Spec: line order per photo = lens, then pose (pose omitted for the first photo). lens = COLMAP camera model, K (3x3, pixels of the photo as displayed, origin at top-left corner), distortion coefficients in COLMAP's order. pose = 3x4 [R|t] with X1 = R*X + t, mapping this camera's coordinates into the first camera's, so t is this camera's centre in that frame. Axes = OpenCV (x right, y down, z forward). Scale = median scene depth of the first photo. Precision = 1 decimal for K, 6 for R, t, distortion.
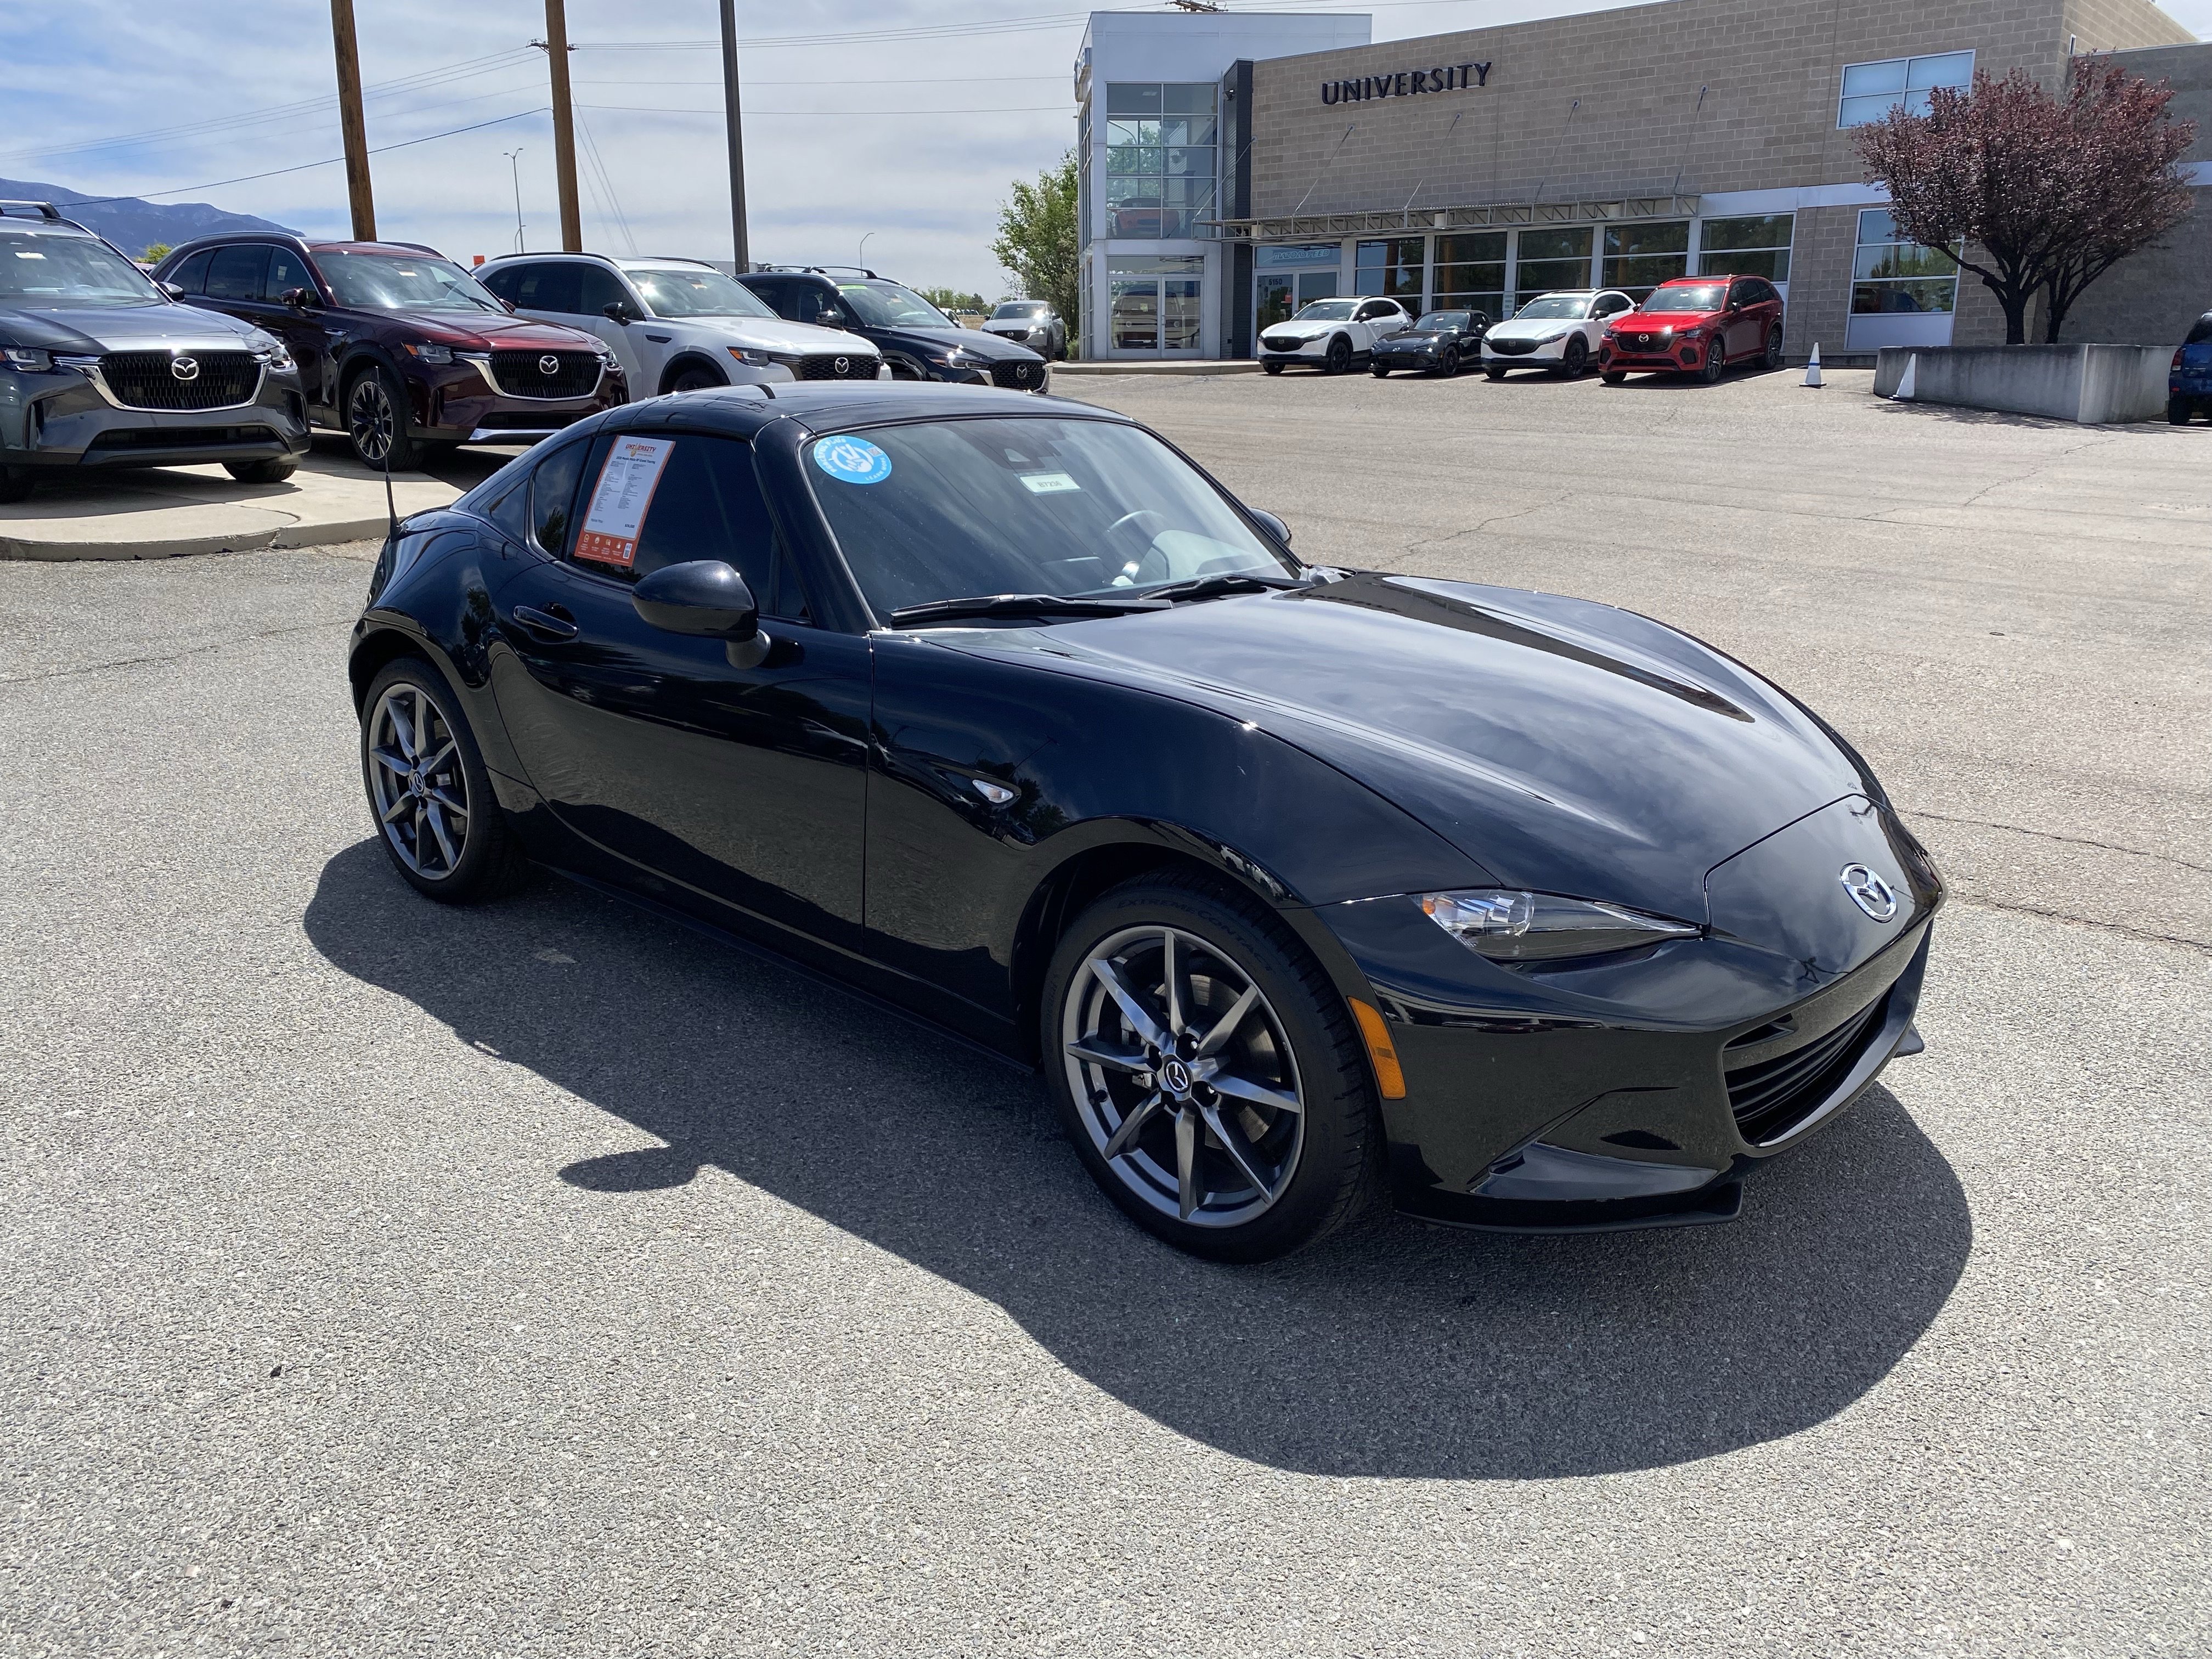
lens RADIAL K [[1711.4, 0, 1094.6], [0, 1711.4, 792.1], [0, 0, 1]] dist [0.009570, 0.007601]
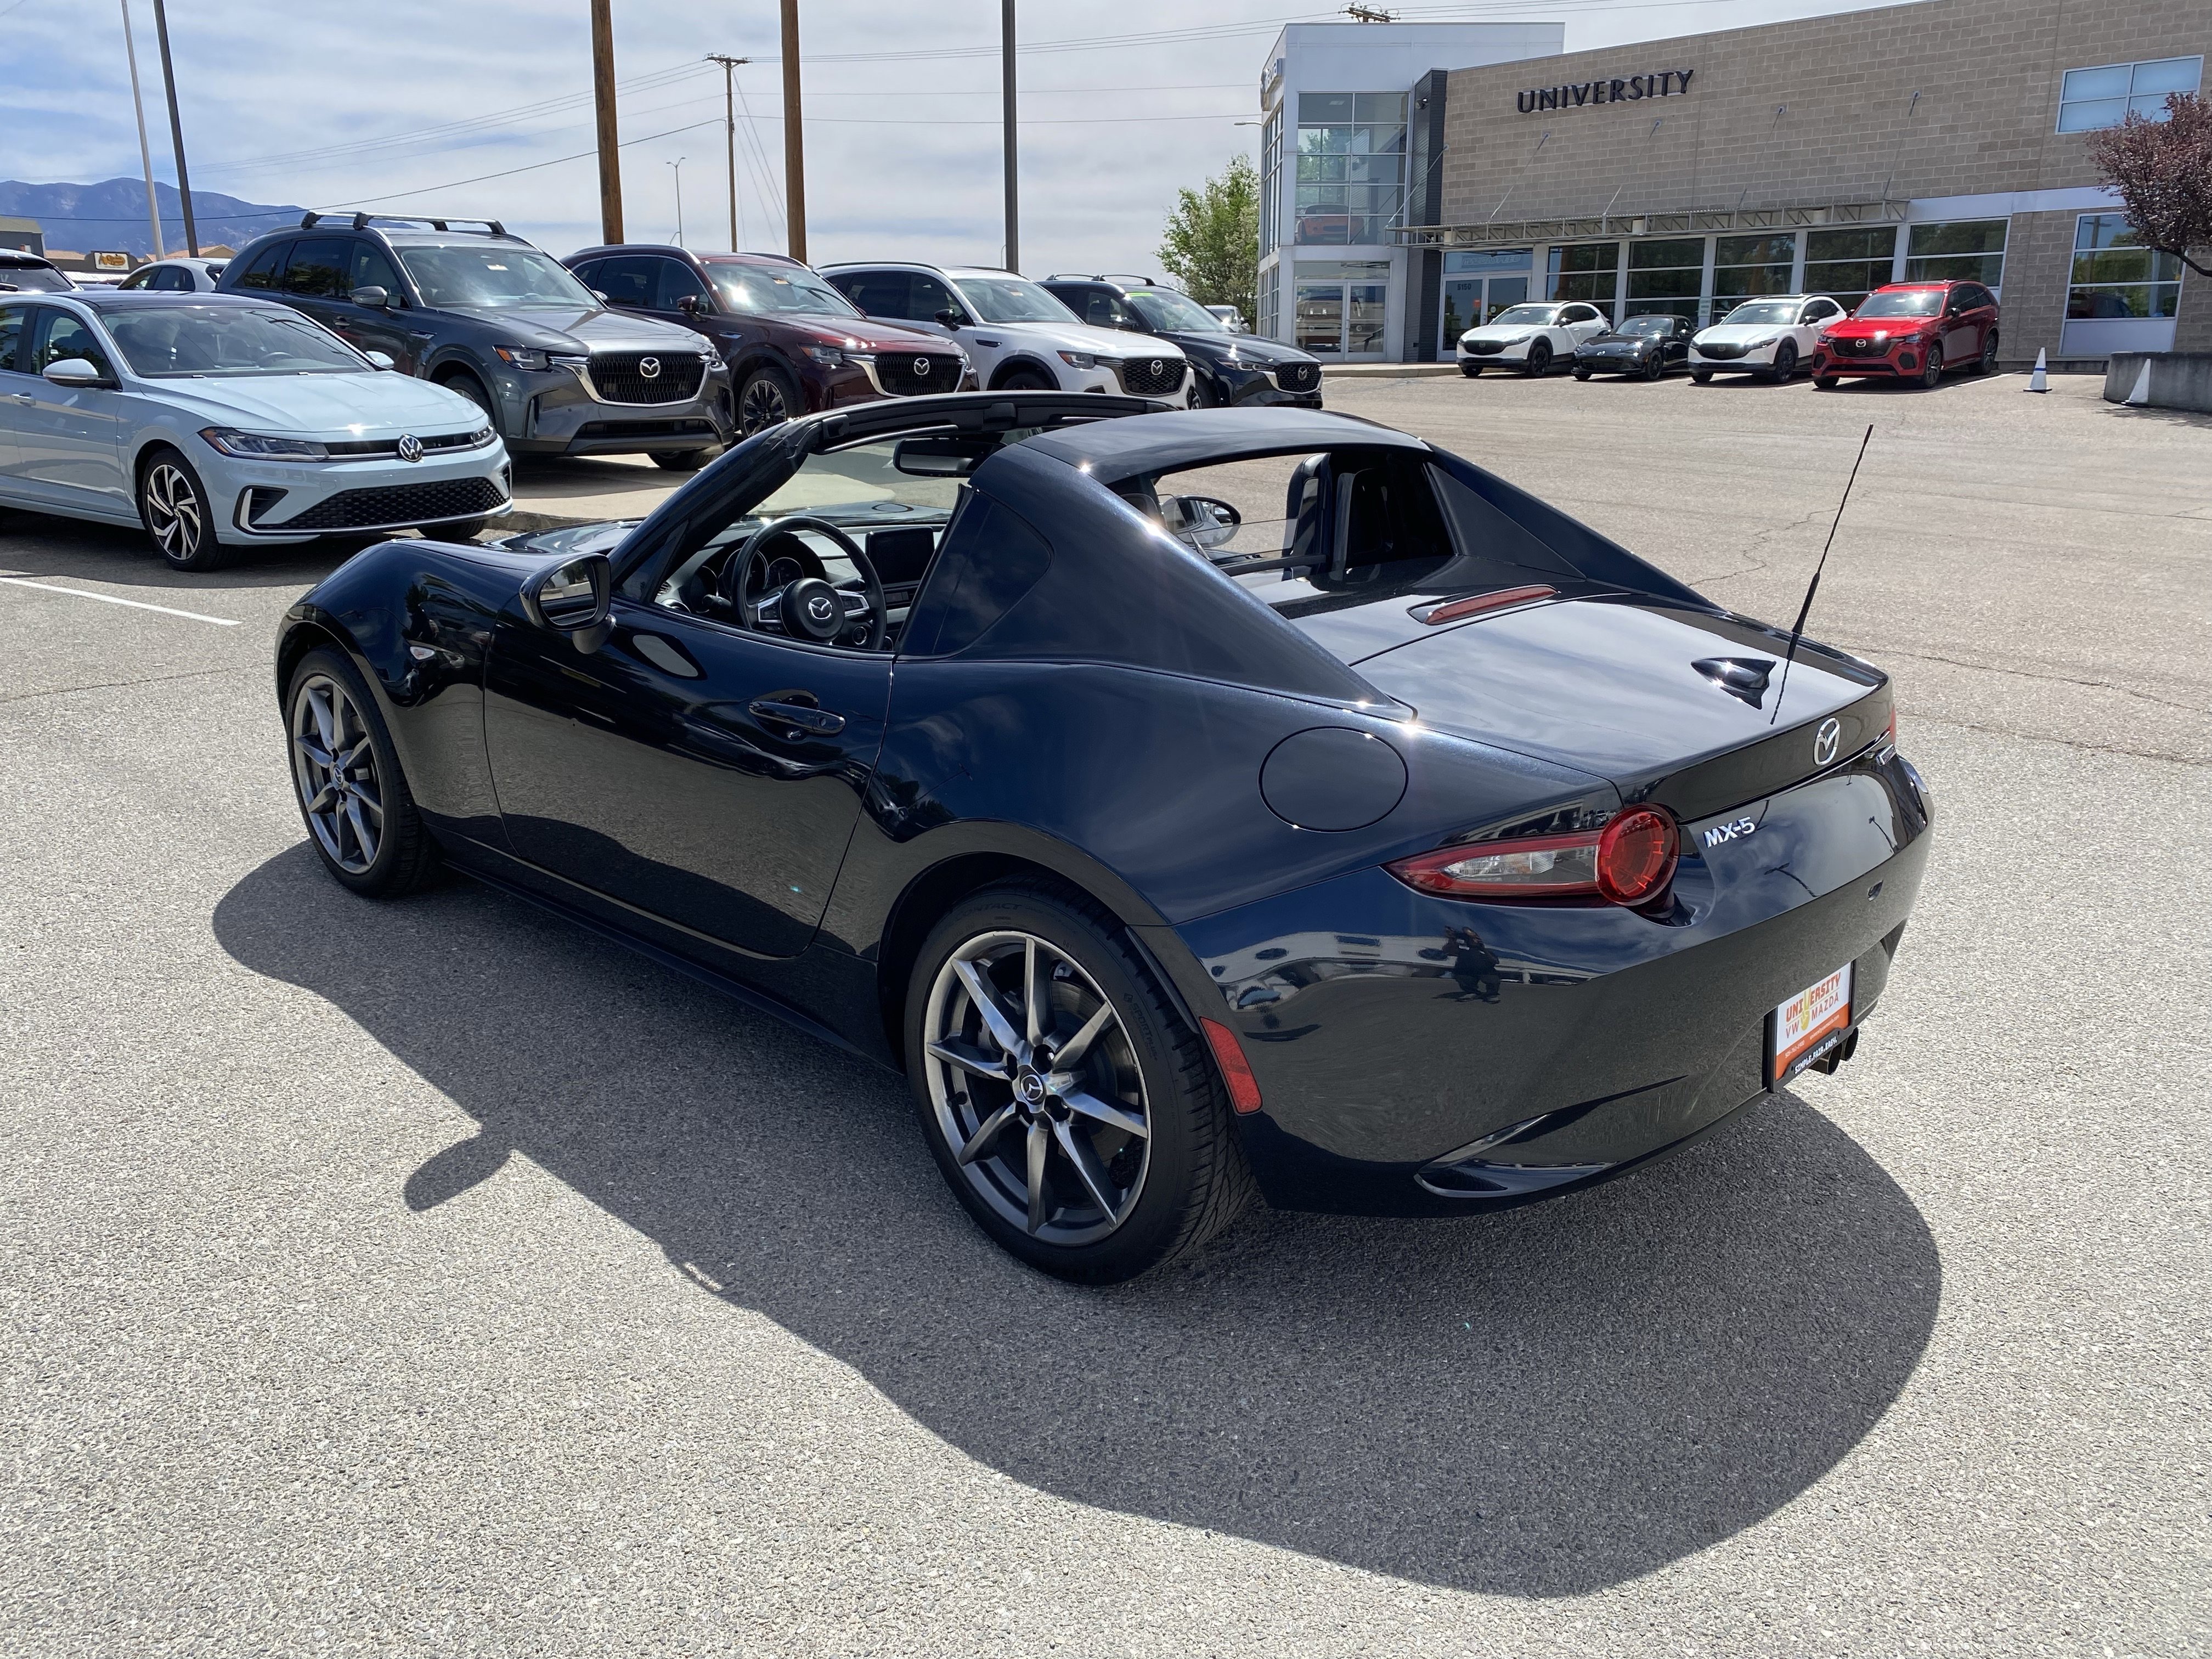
lens RADIAL K [[1684.2, 0, 1080.7], [0, 1684.2, 793.2], [0, 0, 1]] dist [0.011153, -0.002522]
pose [[0.996286, 0.024622, -0.082511, -0.039413], [-0.024419, 0.999696, 0.003460, 0.006670], [0.082571, -0.001432, 0.996584, -0.024737]]
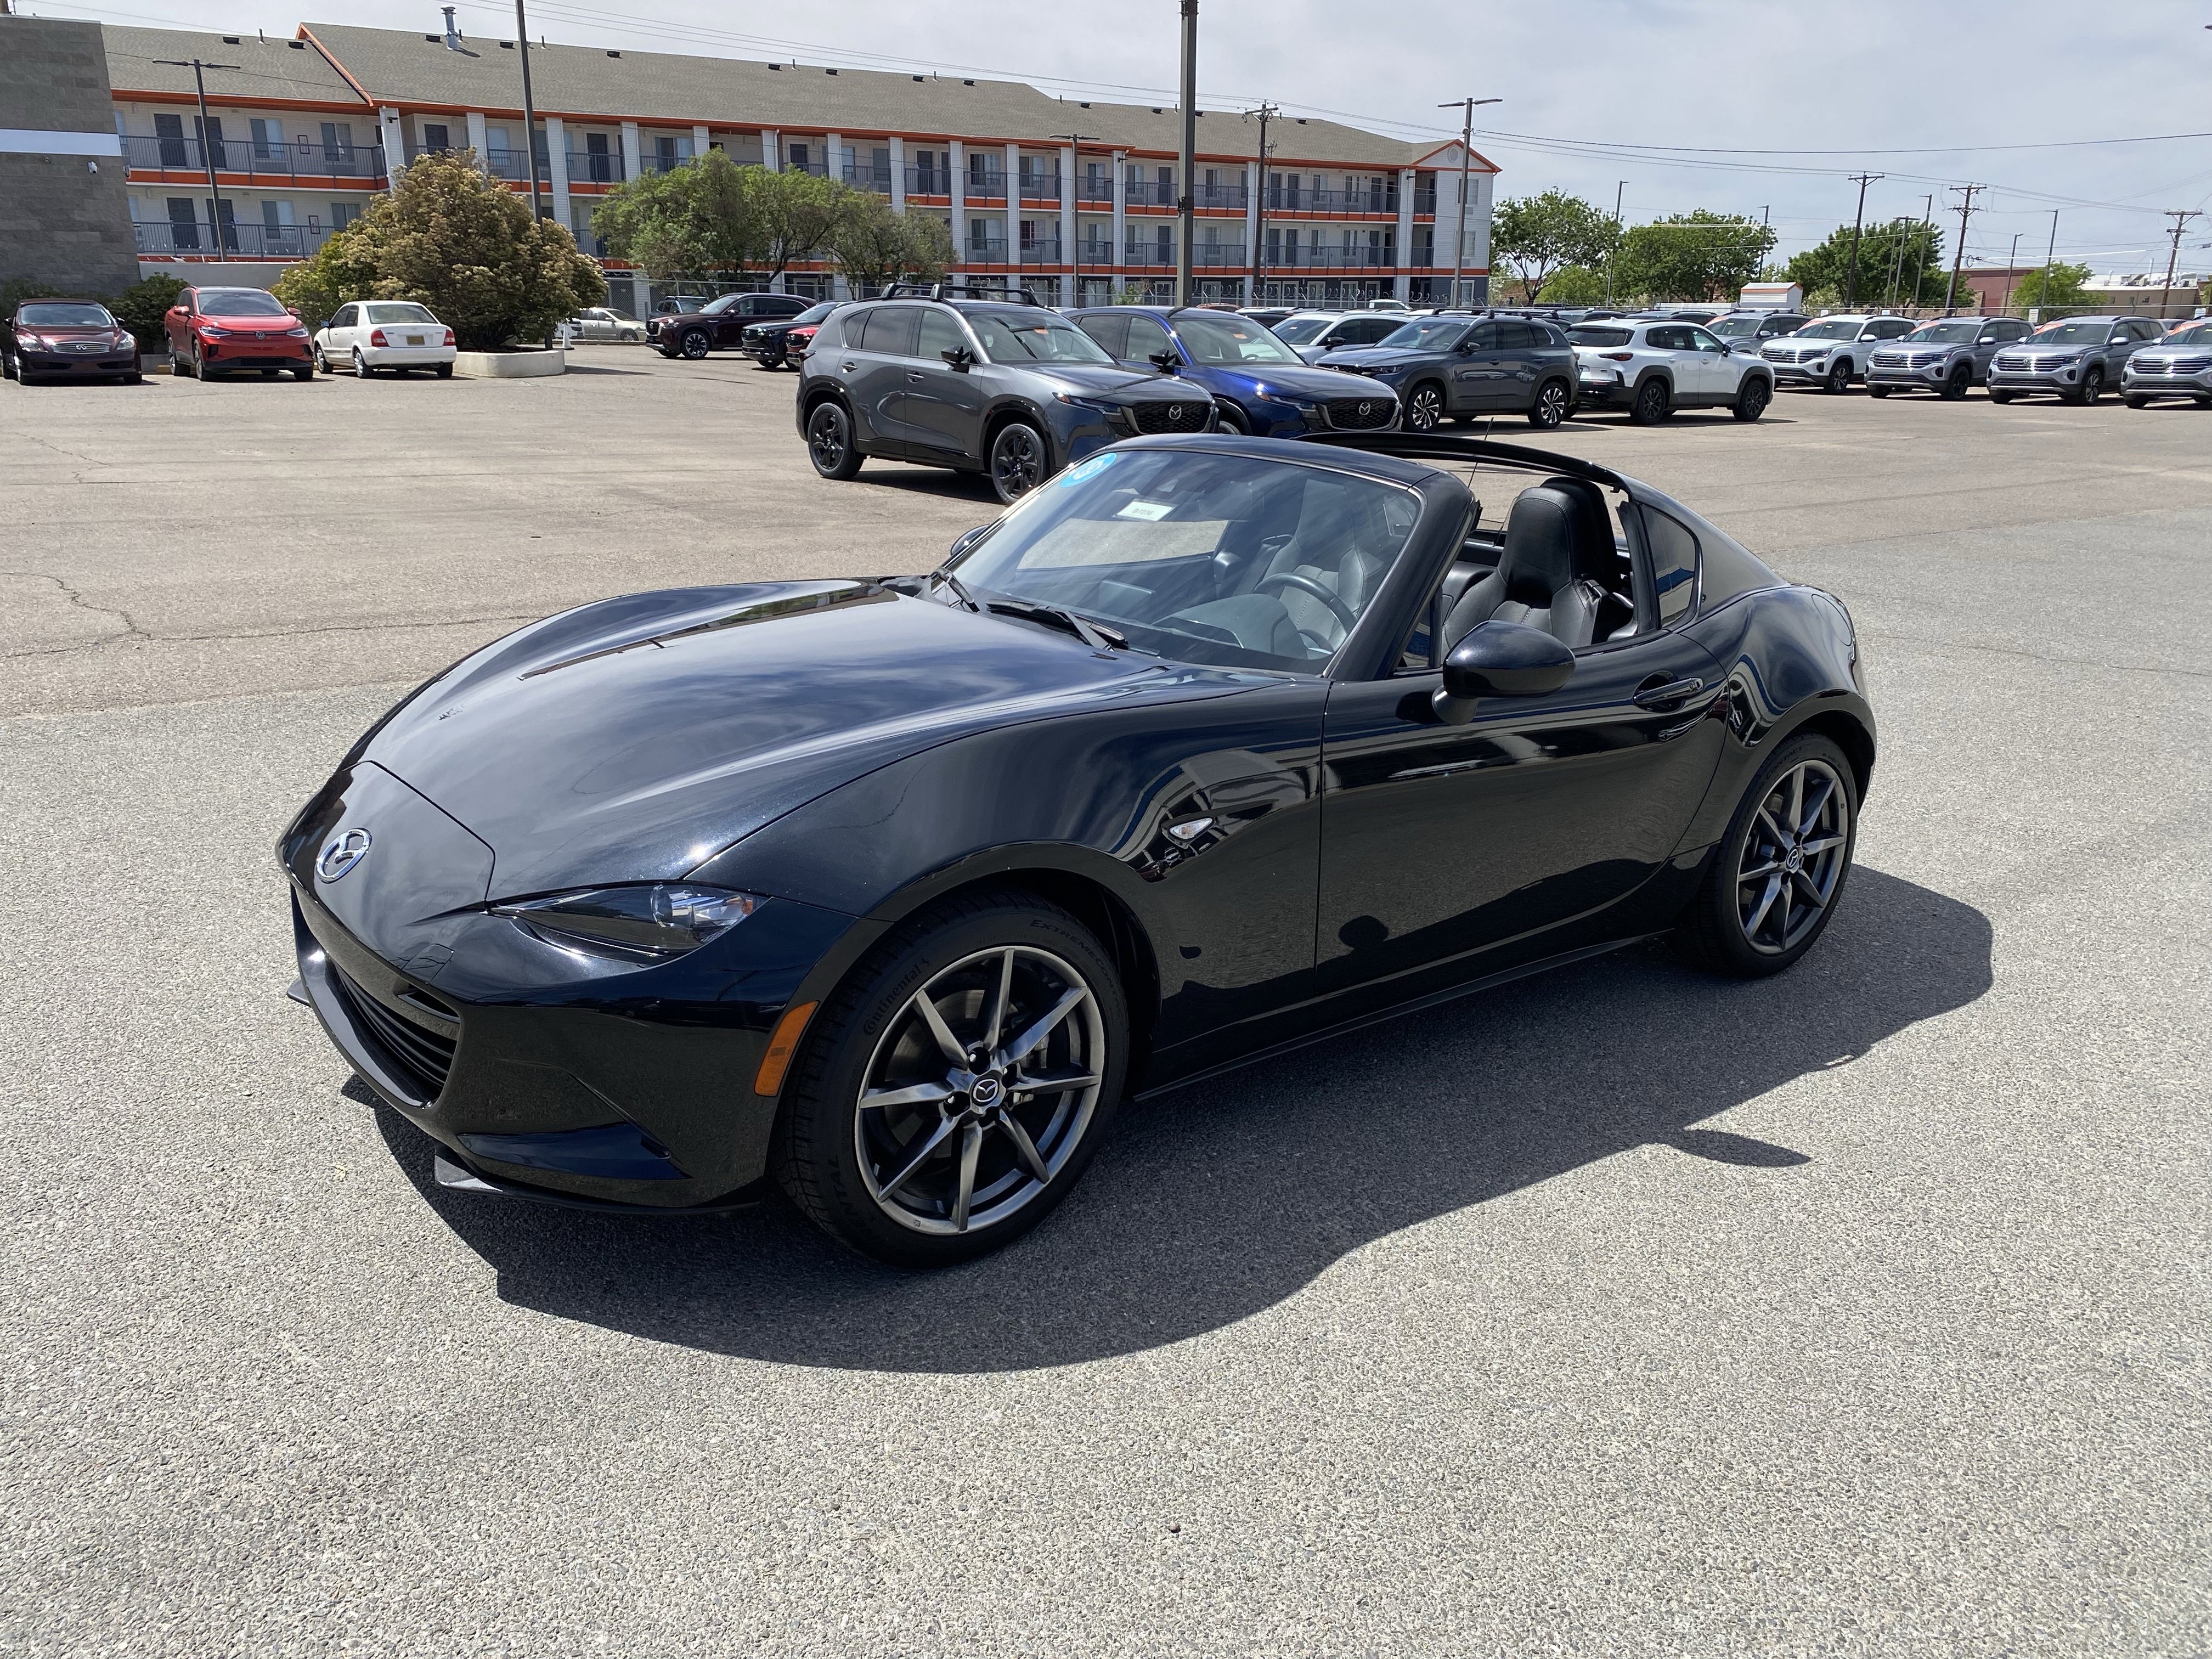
lens RADIAL K [[1684.2, 0, 1080.7], [0, 1684.2, 793.2], [0, 0, 1]] dist [0.011153, -0.002522]
pose [[0.238360, -0.260207, 0.935669, -0.141931], [0.229864, 0.951179, 0.205963, -0.015080], [-0.943582, 0.165983, 0.286536, 0.042003]]
